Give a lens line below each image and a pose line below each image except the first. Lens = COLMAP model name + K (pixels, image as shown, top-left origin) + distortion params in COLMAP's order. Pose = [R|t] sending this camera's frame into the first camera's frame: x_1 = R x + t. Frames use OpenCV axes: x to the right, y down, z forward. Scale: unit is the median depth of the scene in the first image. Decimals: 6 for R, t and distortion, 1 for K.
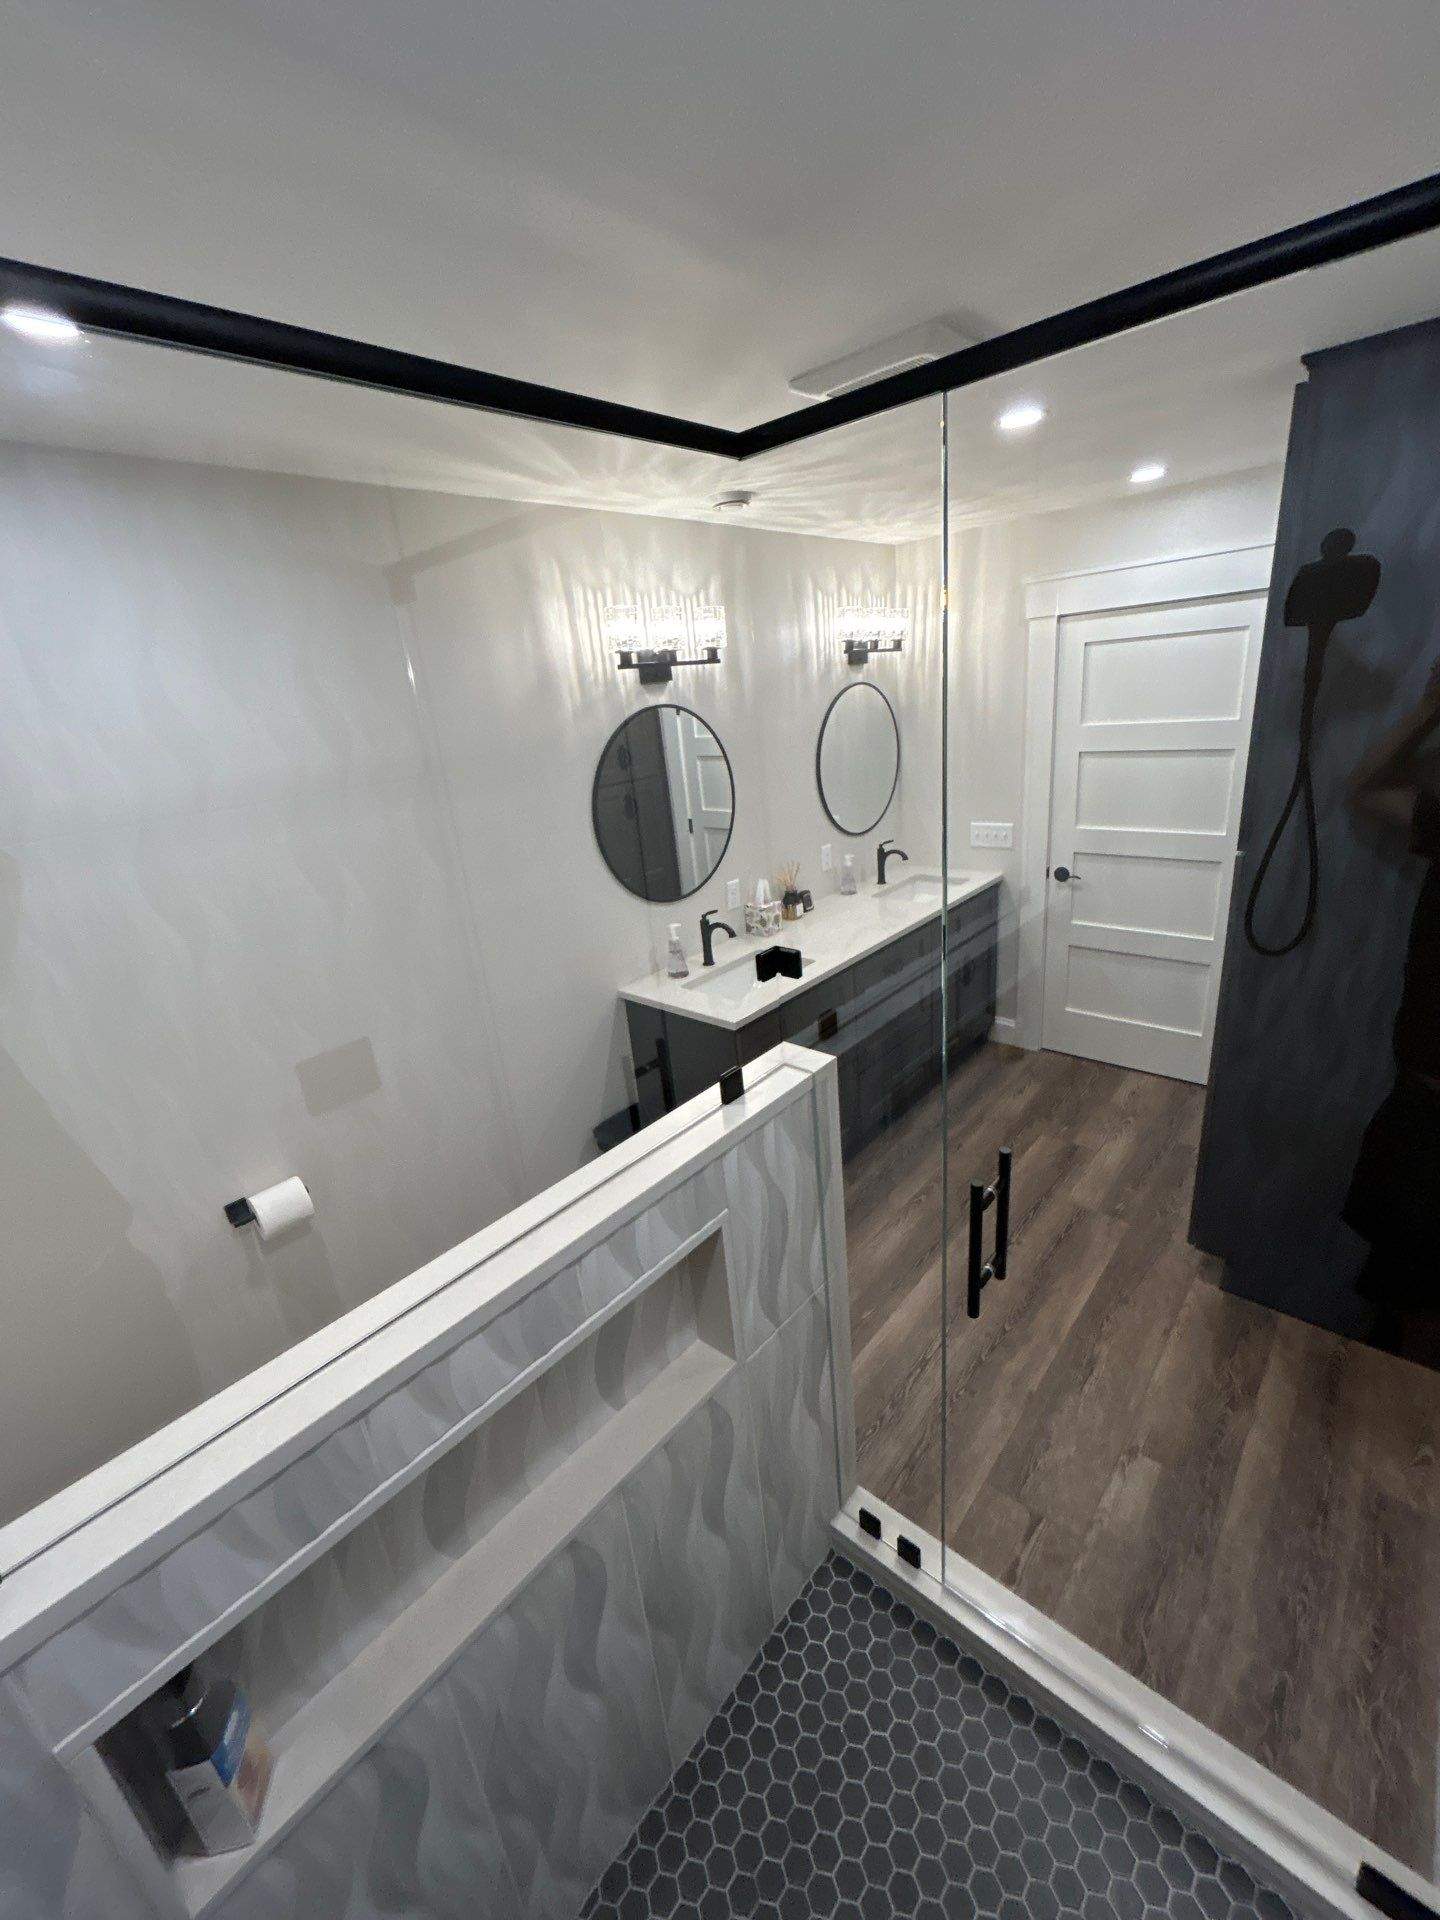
lens RADIAL K [[775.7, 0, 710.3], [0, 775.7, 939.0], [0, 0, 1]] dist [-0.004015, 0.001736]
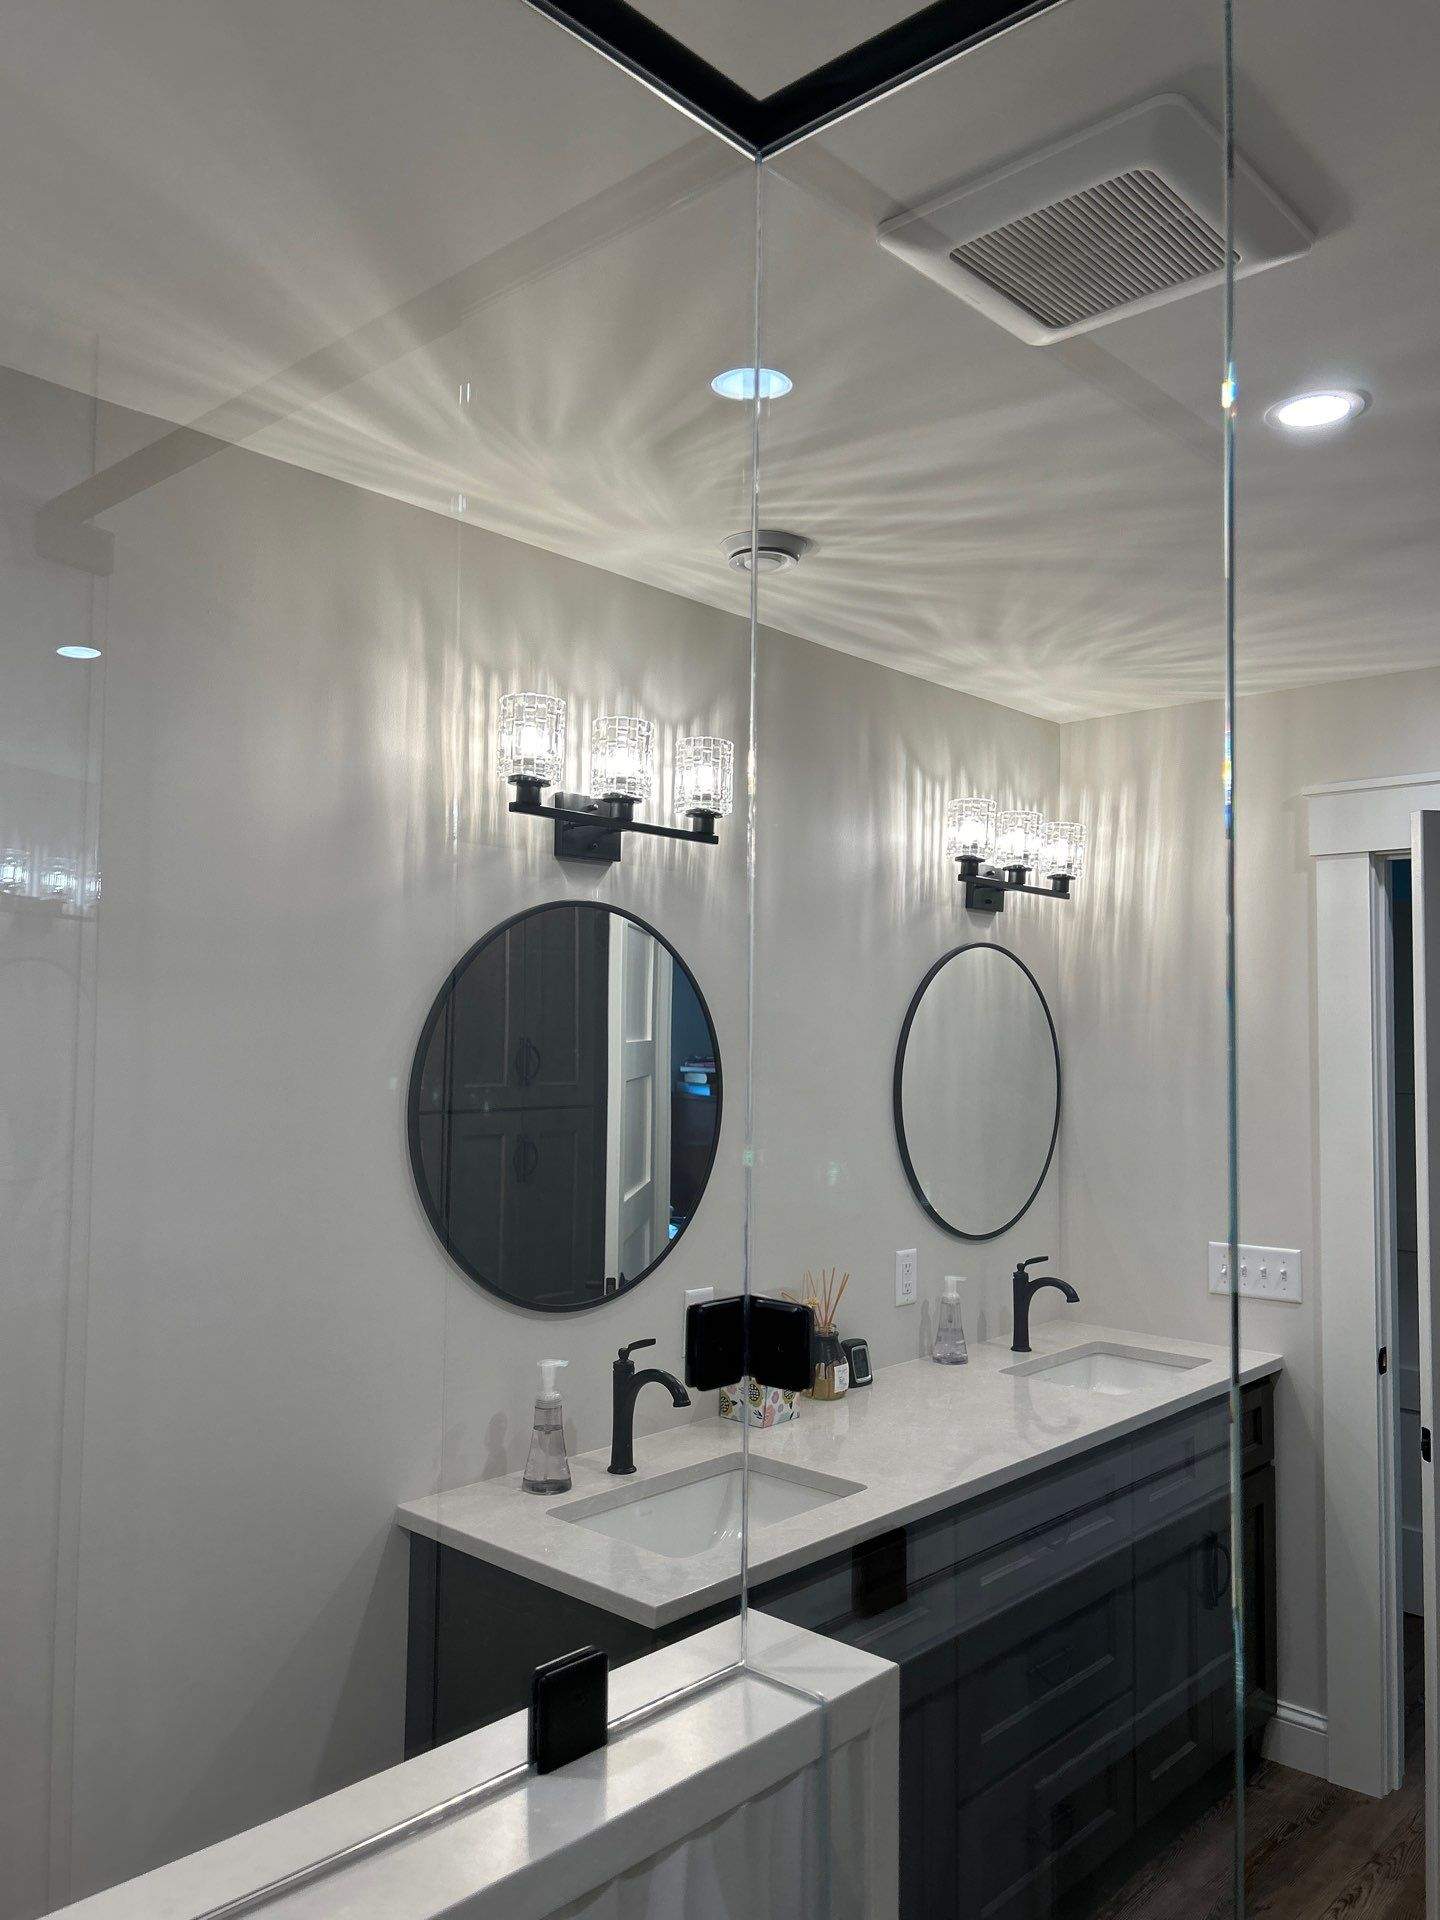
lens RADIAL K [[1422.6, 0, 722.9], [0, 1422.6, 953.8], [0, 0, 1]] dist [0.067372, -0.076887]
pose [[0.994468, 0.104913, -0.005142, 0.027685], [-0.099659, 0.926941, -0.361730, 0.048362], [-0.033184, 0.360242, 0.932269, 0.146049]]
